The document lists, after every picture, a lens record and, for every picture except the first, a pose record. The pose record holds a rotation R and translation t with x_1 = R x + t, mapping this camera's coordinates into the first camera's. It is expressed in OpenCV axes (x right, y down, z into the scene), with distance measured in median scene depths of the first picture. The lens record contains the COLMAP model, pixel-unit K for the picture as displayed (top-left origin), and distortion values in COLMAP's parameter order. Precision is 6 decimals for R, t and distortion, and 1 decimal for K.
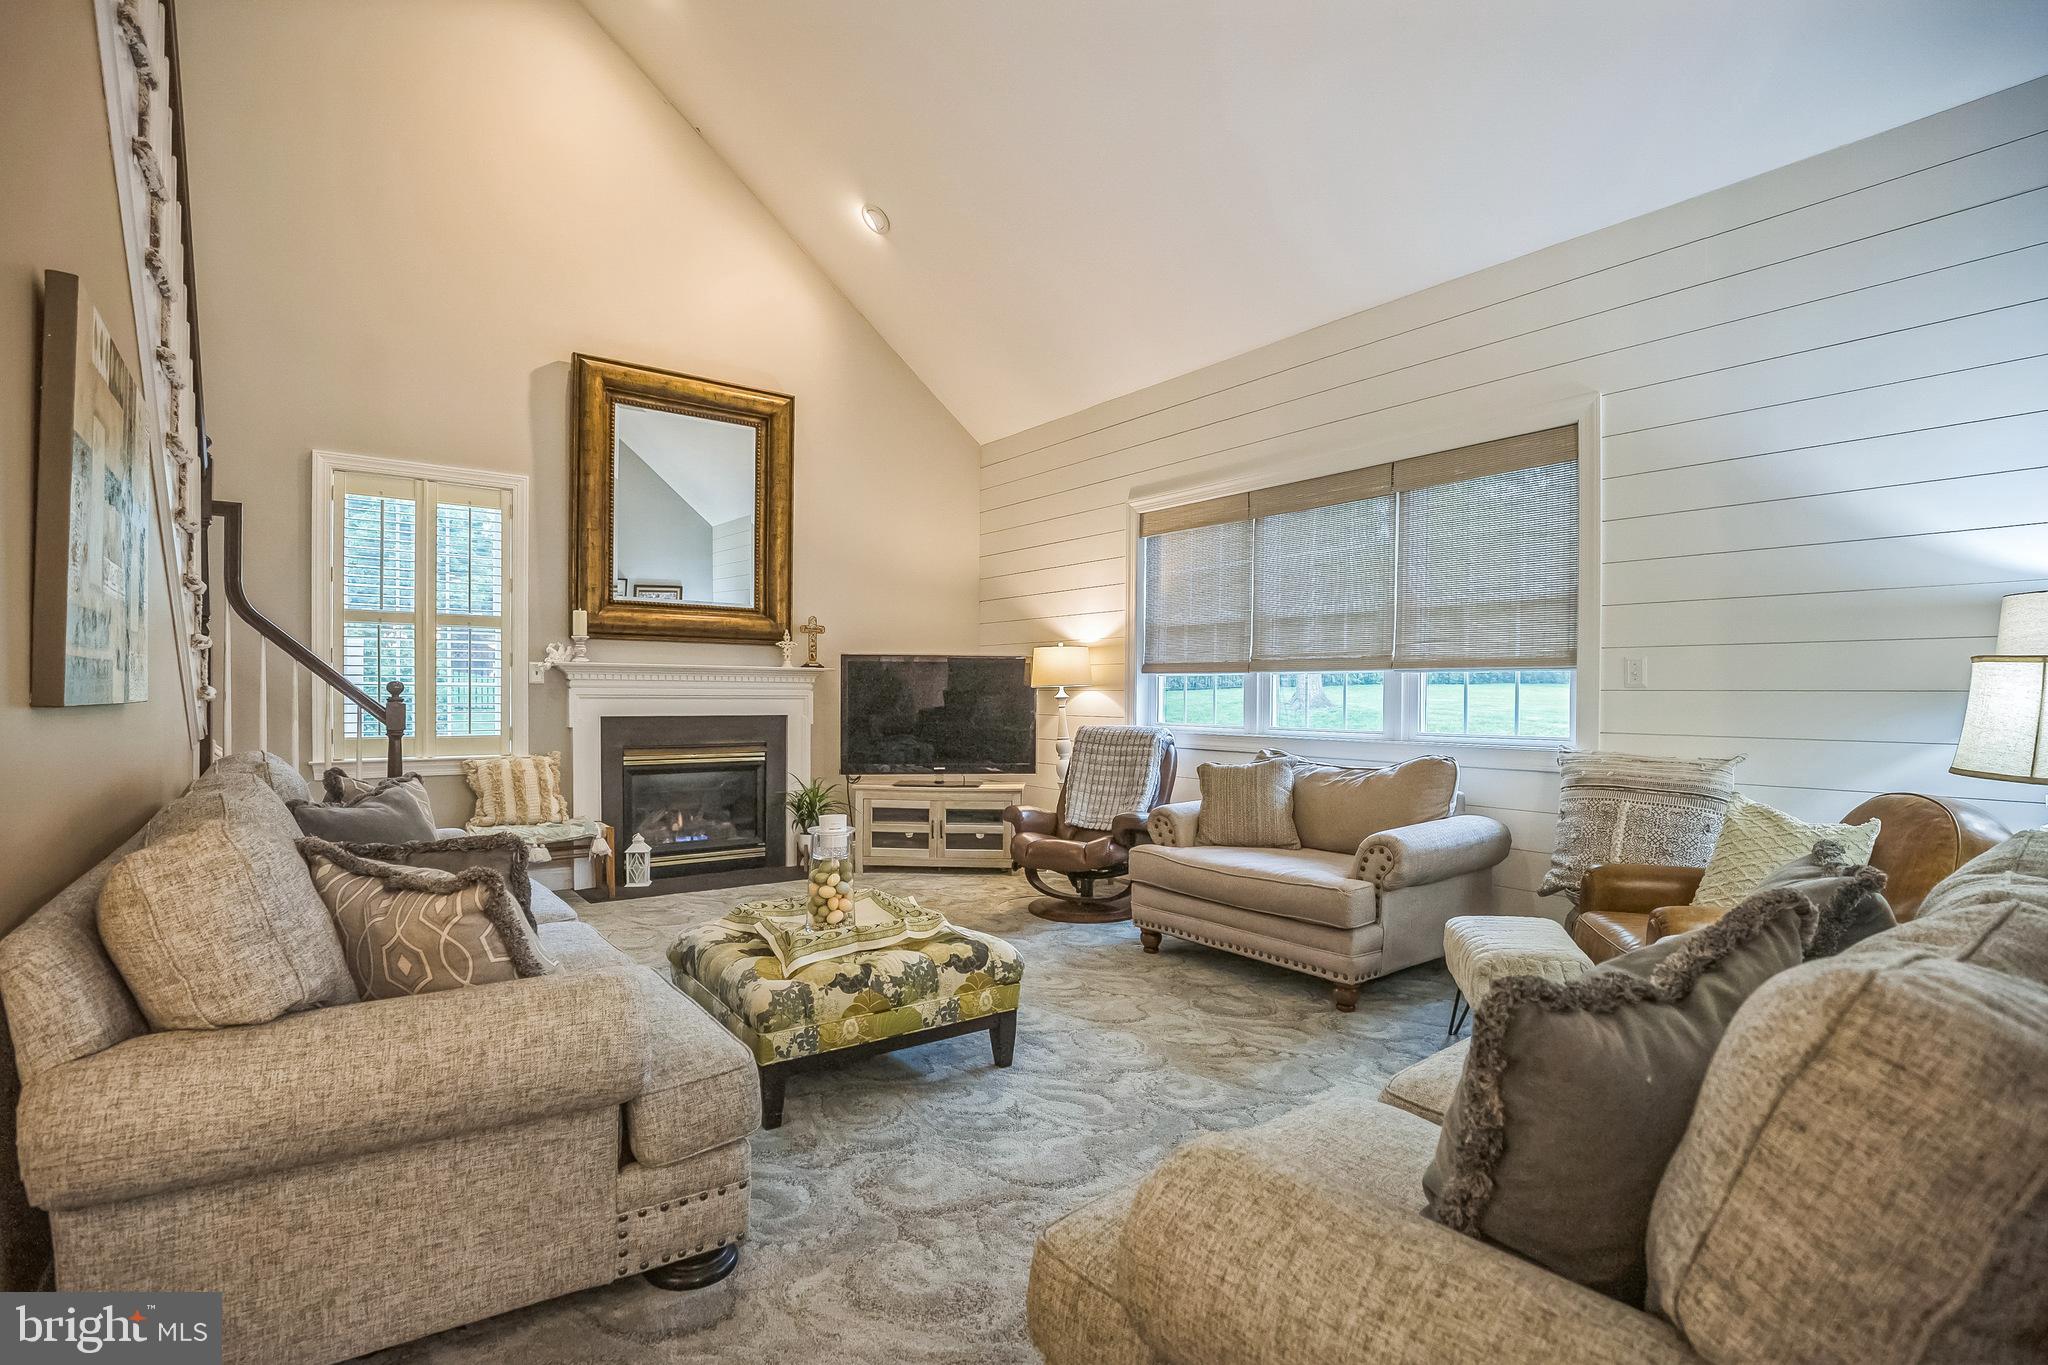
lens RADIAL K [[954.1, 0, 1036.2], [0, 954.1, 701.2], [0, 0, 1]] dist [-0.049493, 0.012938]
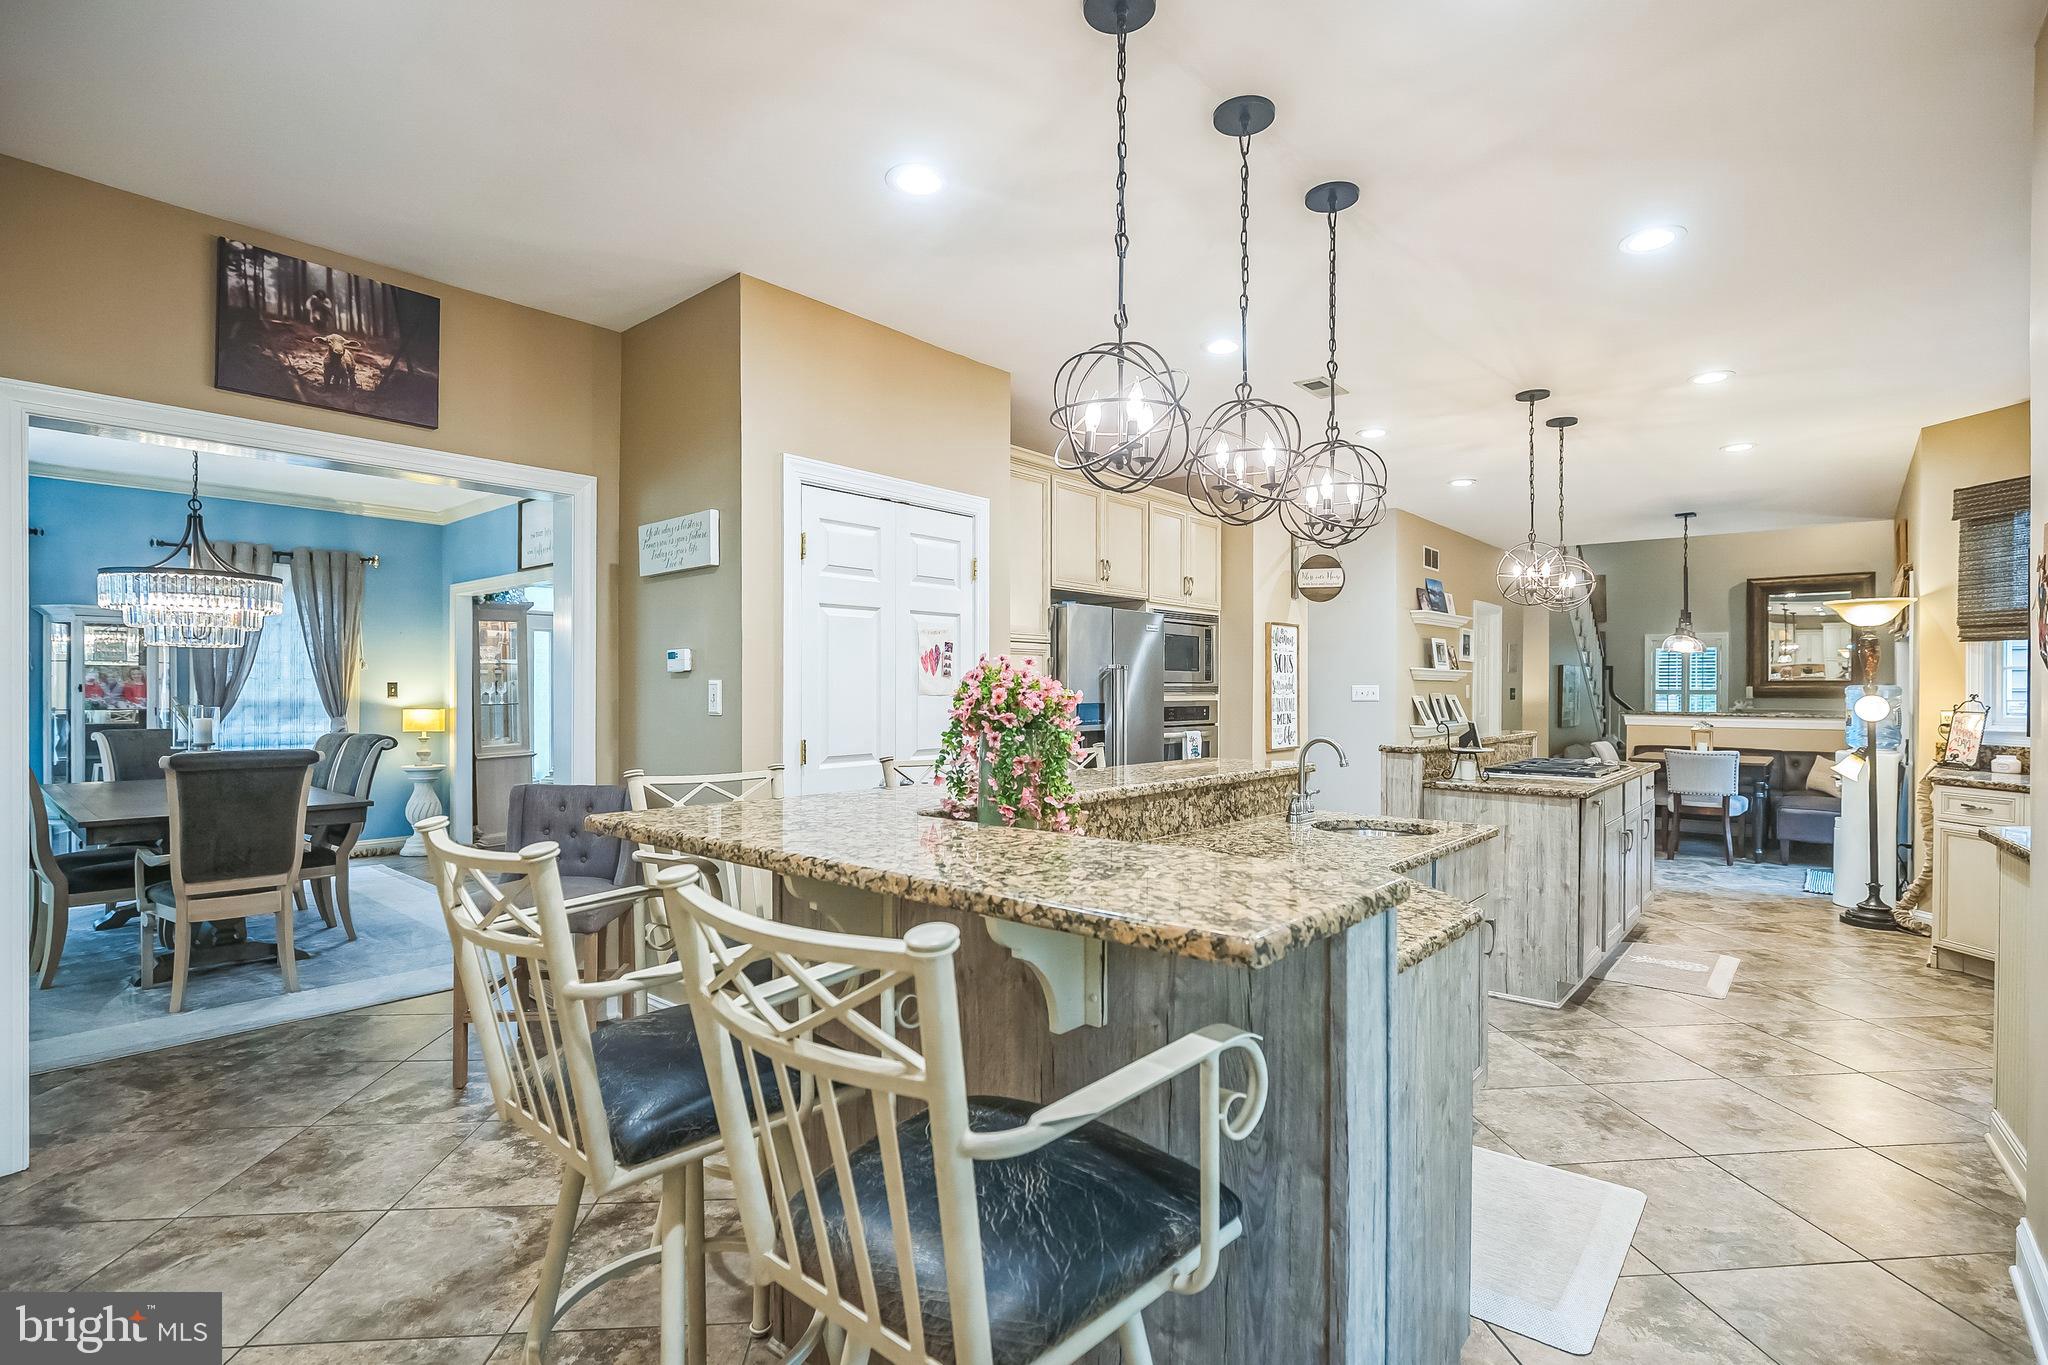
lens RADIAL K [[973.8, 0, 1033.4], [0, 973.8, 694.6], [0, 0, 1]] dist [-0.018747, 0.006444]
pose [[0.209550, -0.000193, -0.977798, 1.623459], [-0.006771, 0.999976, -0.001649, -0.061853], [0.977774, 0.006967, 0.209544, -1.370838]]
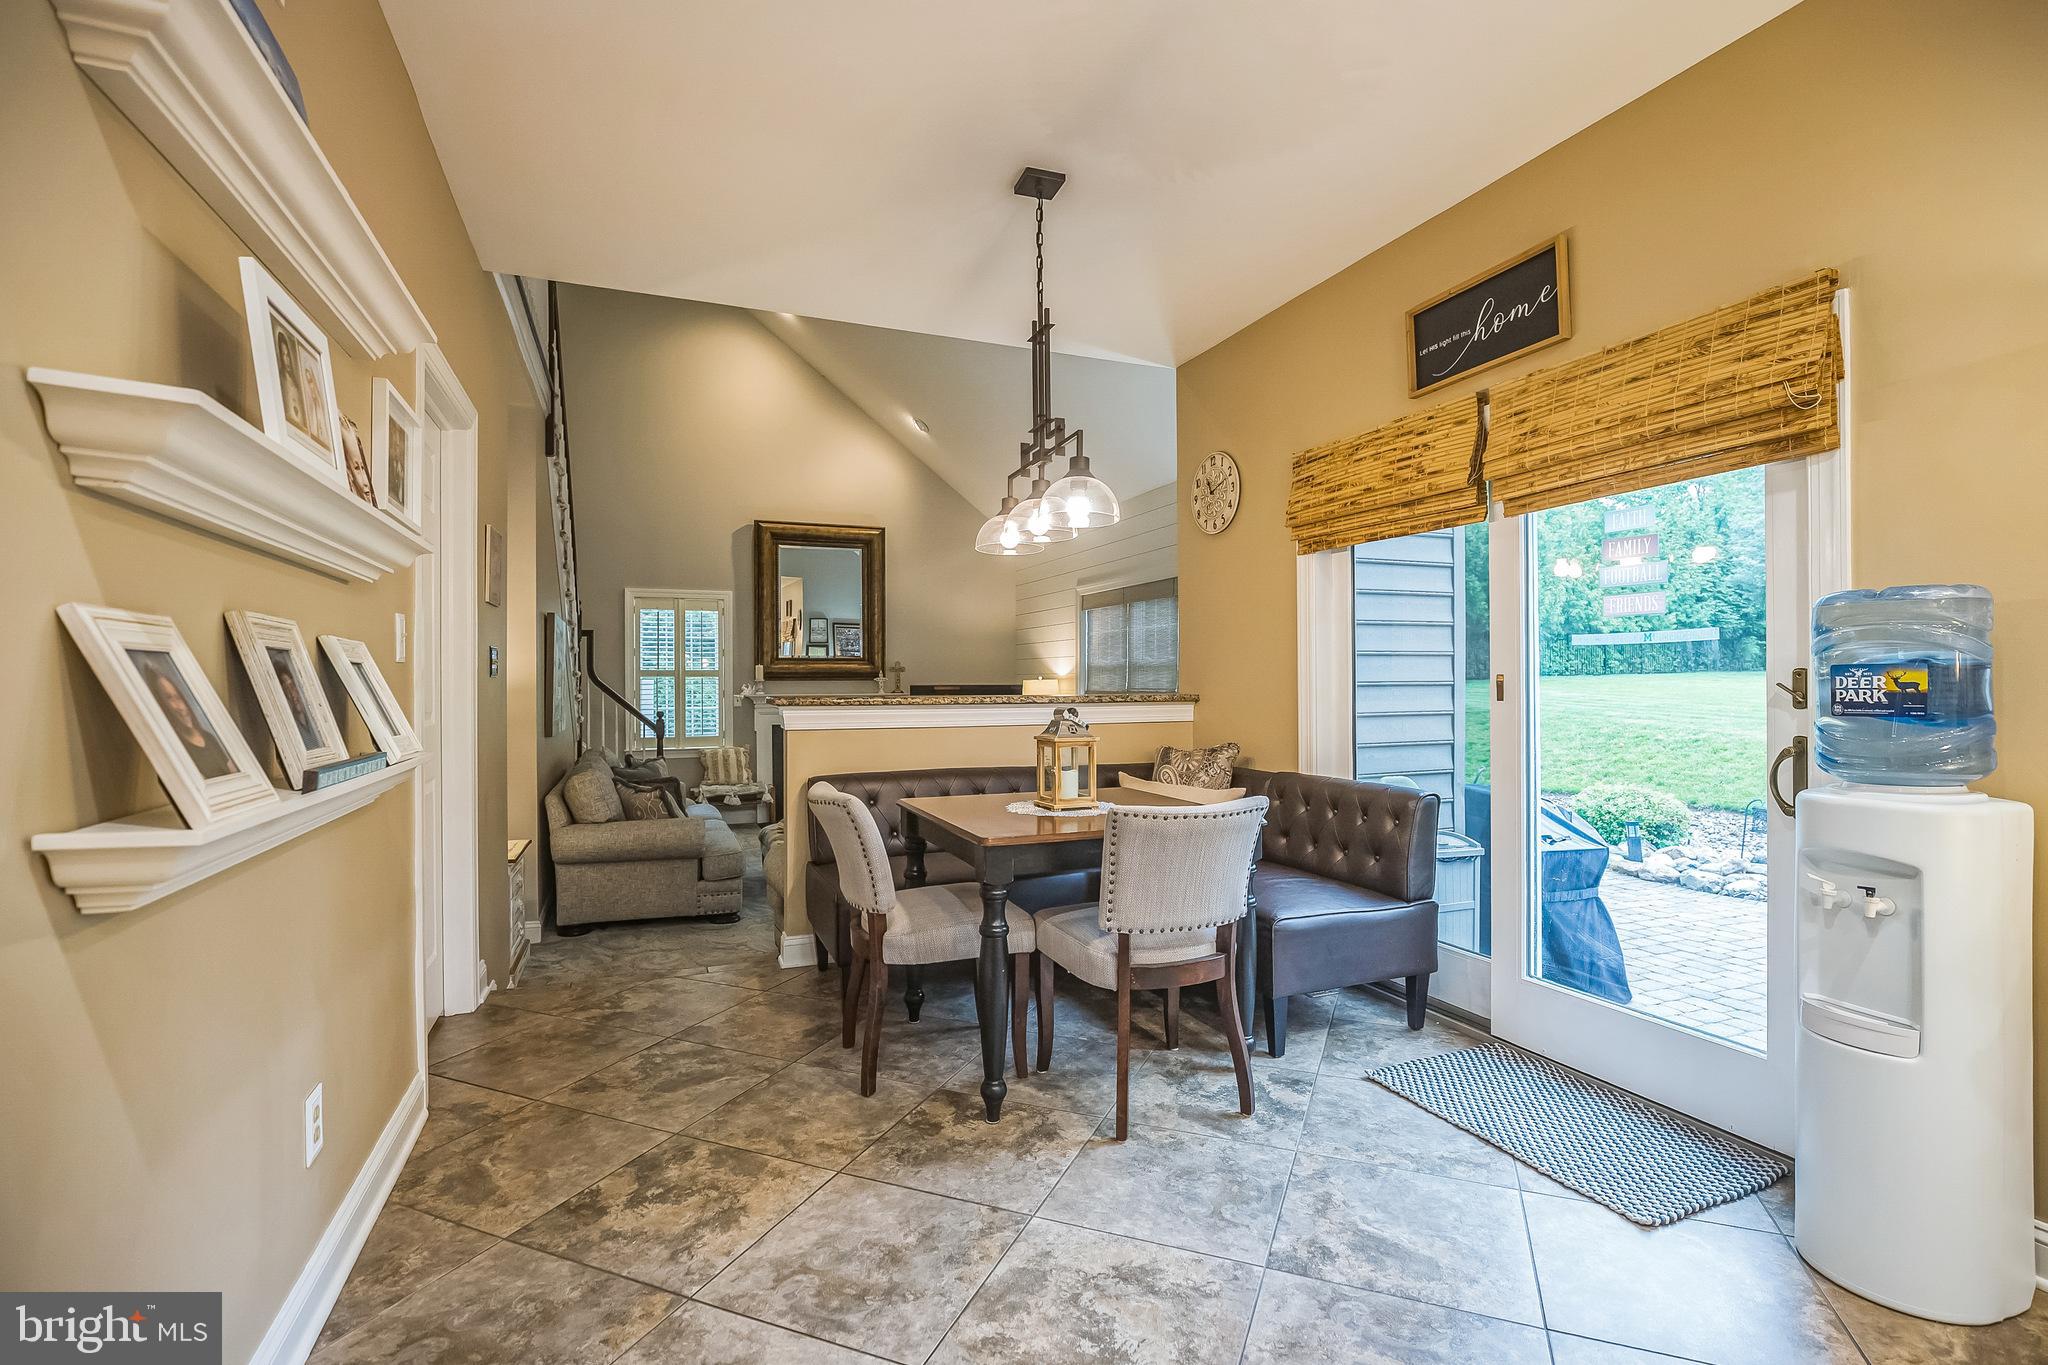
lens RADIAL K [[943.1, 0, 1039.2], [0, 943.1, 672.1], [0, 0, 1]] dist [-0.022582, 0.004926]
pose [[0.965980, -0.014646, -0.258203, 0.510206], [0.010030, 0.999766, -0.019187, -0.046379], [0.258424, 0.015944, 0.965900, -0.608451]]
